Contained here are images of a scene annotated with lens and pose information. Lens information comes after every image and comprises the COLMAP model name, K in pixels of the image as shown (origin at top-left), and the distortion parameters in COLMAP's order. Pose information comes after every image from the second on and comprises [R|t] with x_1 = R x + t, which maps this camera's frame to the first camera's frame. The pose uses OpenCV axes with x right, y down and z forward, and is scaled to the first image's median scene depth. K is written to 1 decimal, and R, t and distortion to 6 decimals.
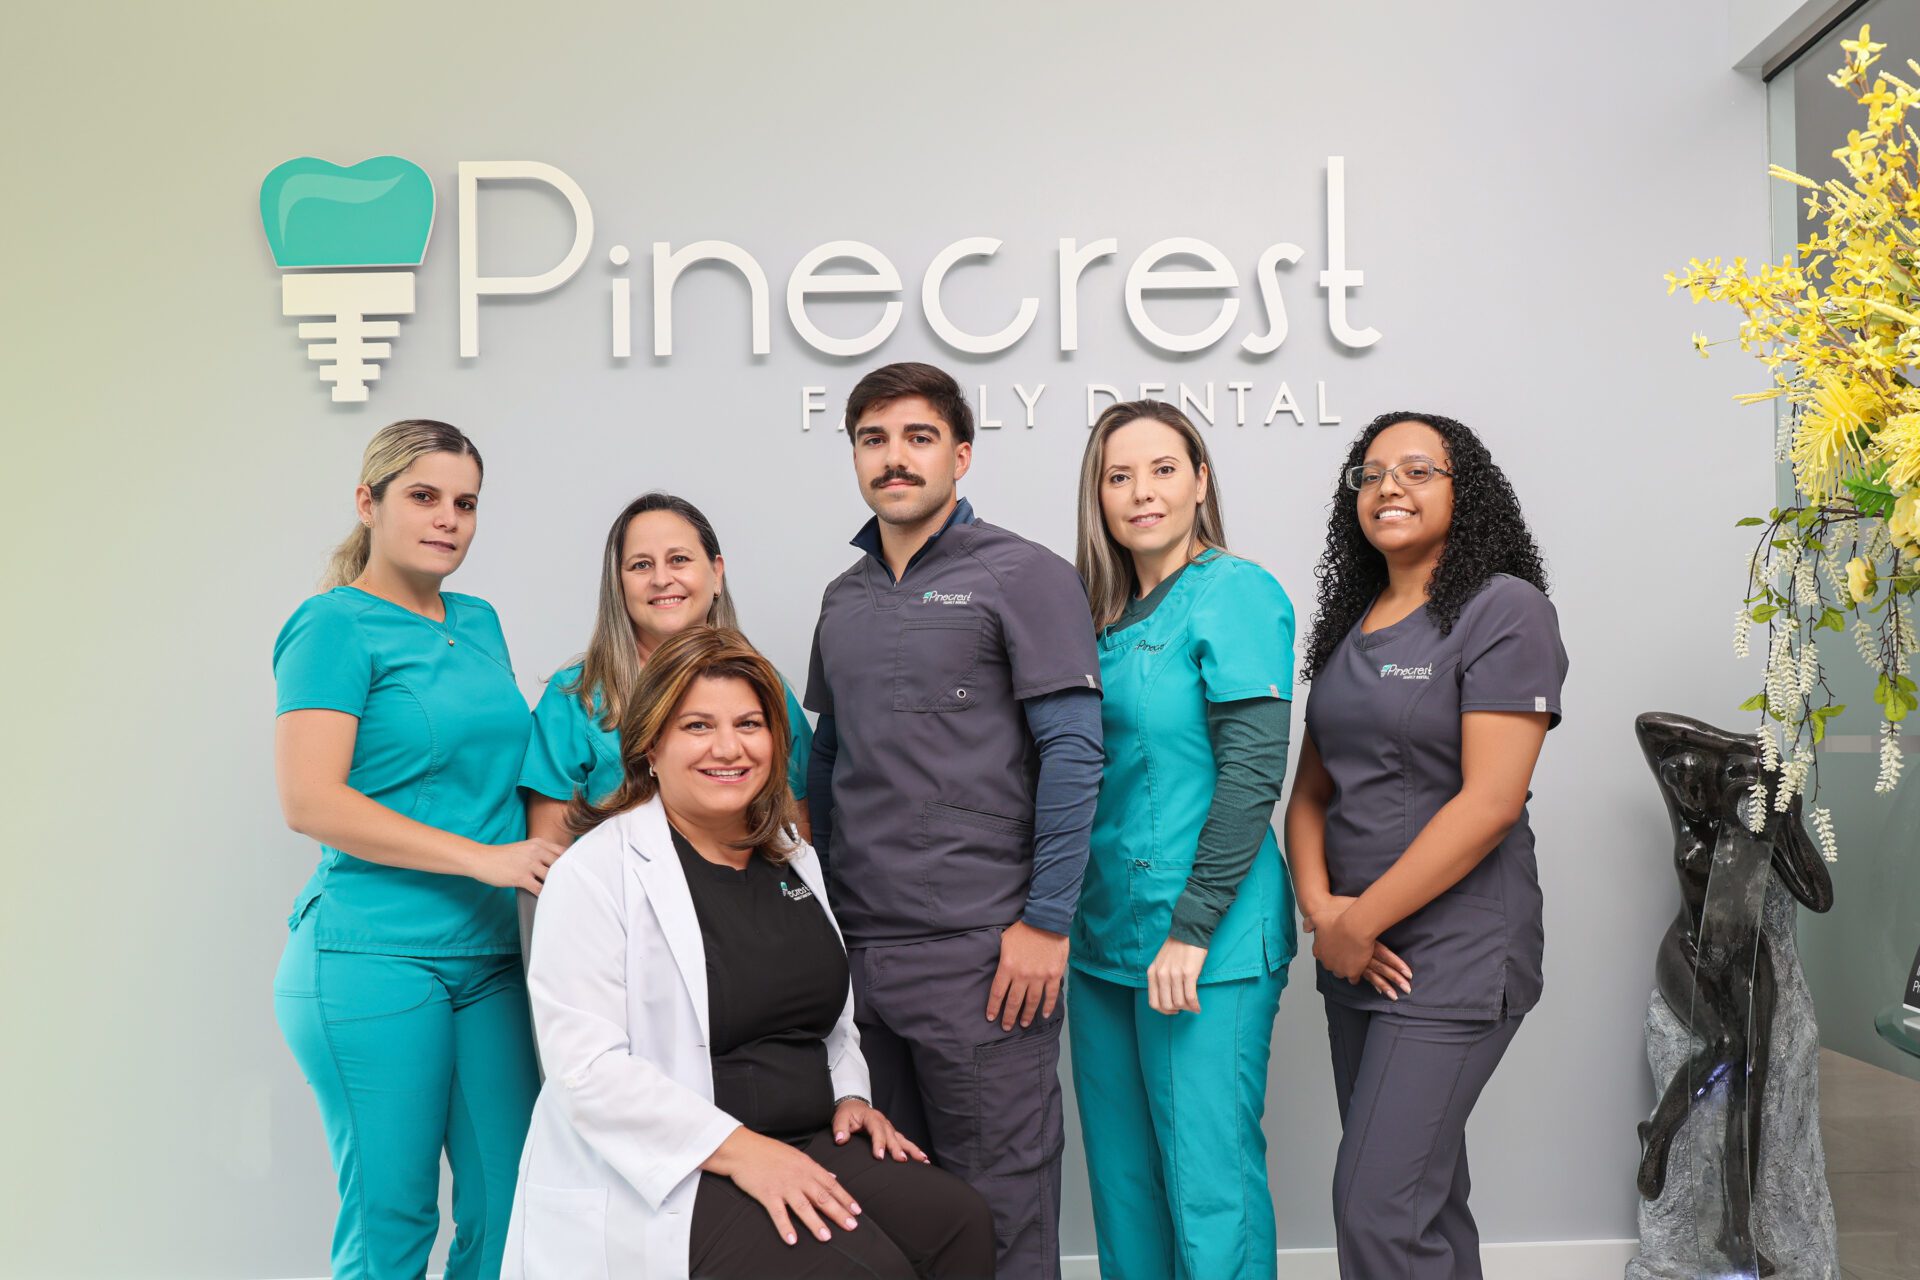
lens RADIAL K [[1601.5, 0, 960.0], [0, 1601.5, 640.0], [0, 0, 1]] dist [-0.012865, -0.001612]
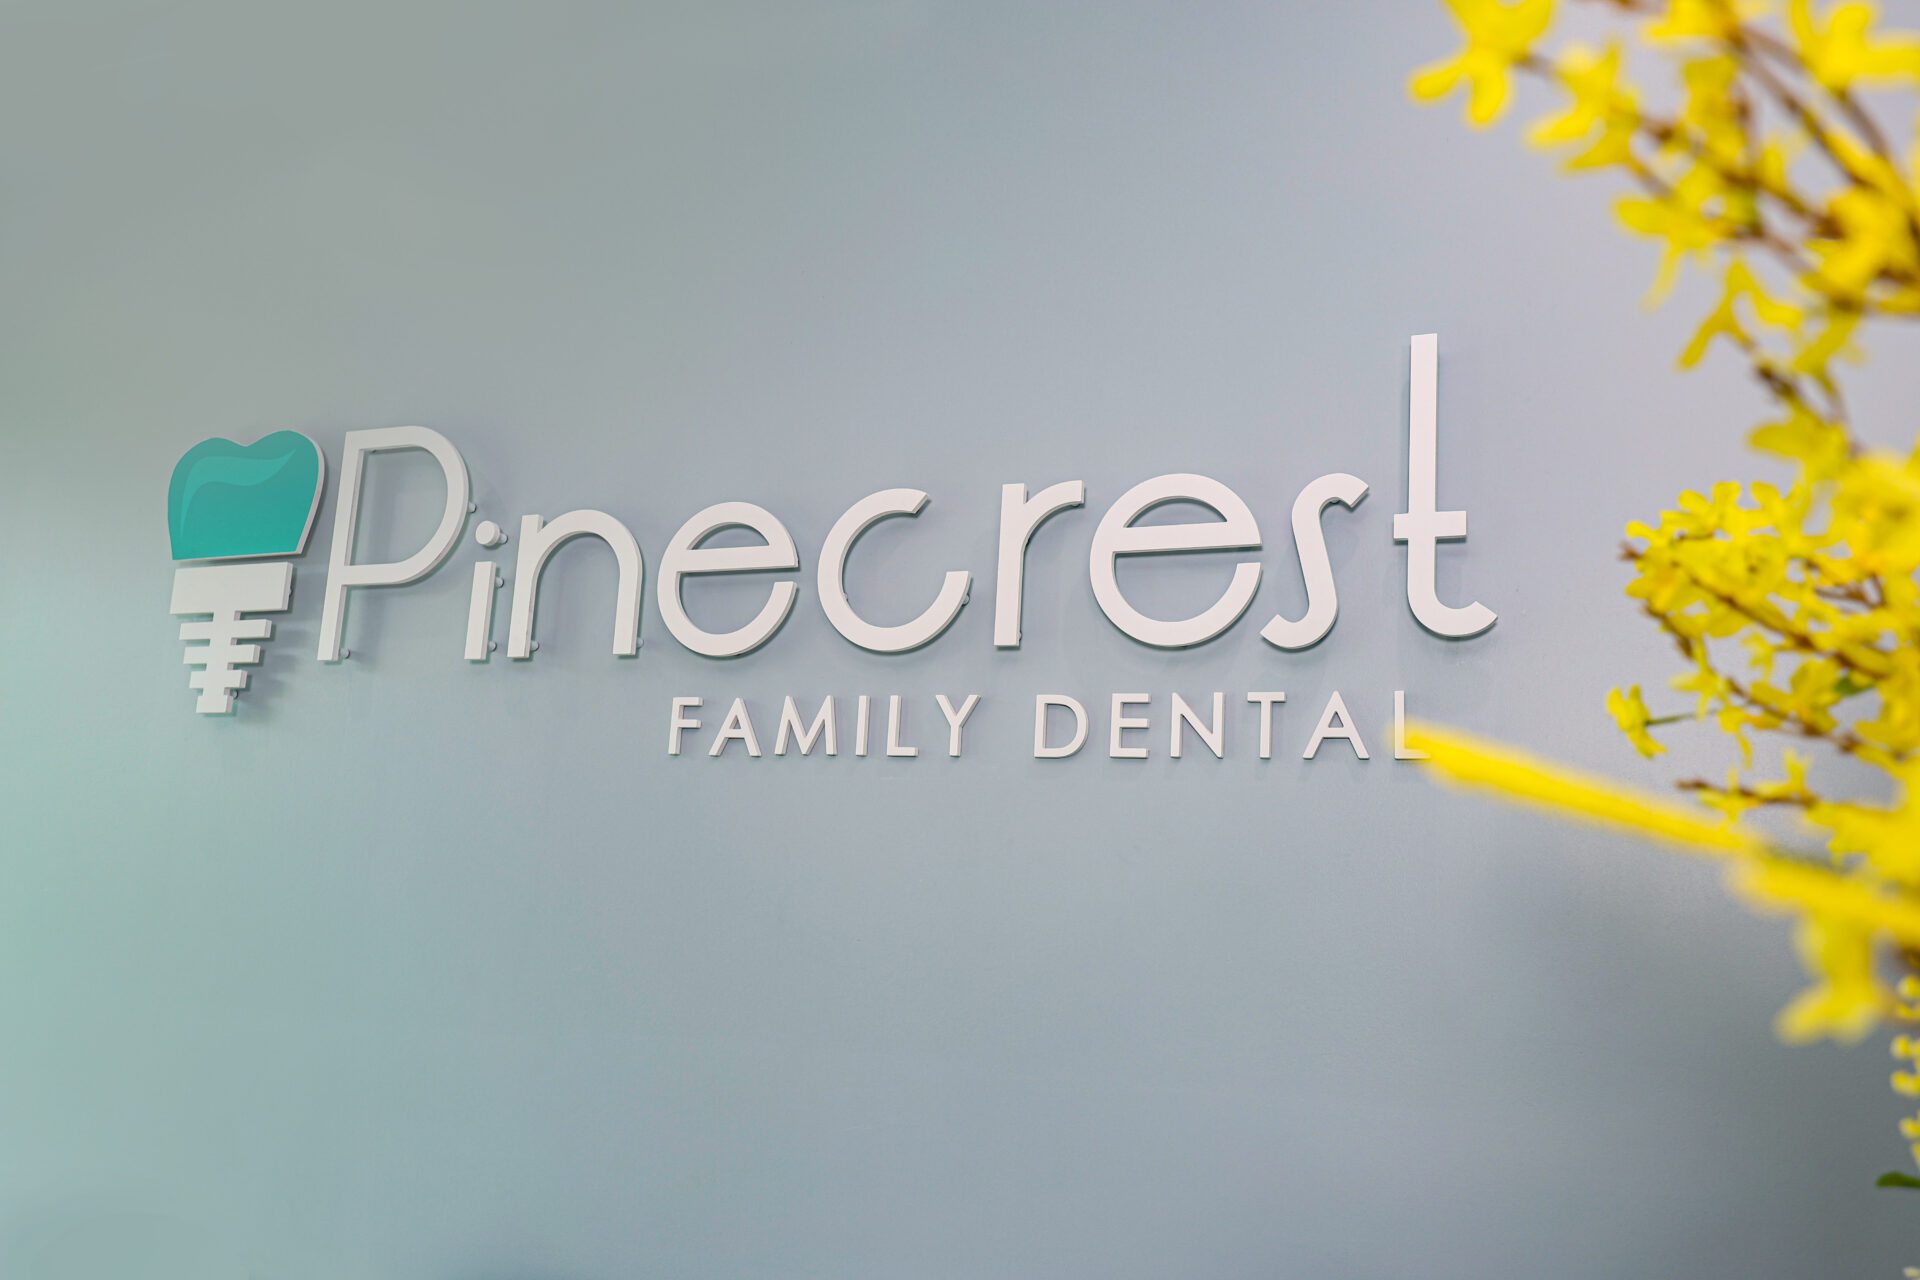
lens RADIAL K [[1661.2, 0, 960.0], [0, 1661.2, 640.0], [0, 0, 1]] dist [-0.001439, -0.001215]
pose [[0.907289, -0.011241, -0.420356, 0.346313], [-0.065613, 0.983614, -0.167923, -0.064745], [0.415356, 0.179936, 0.891685, 0.369611]]
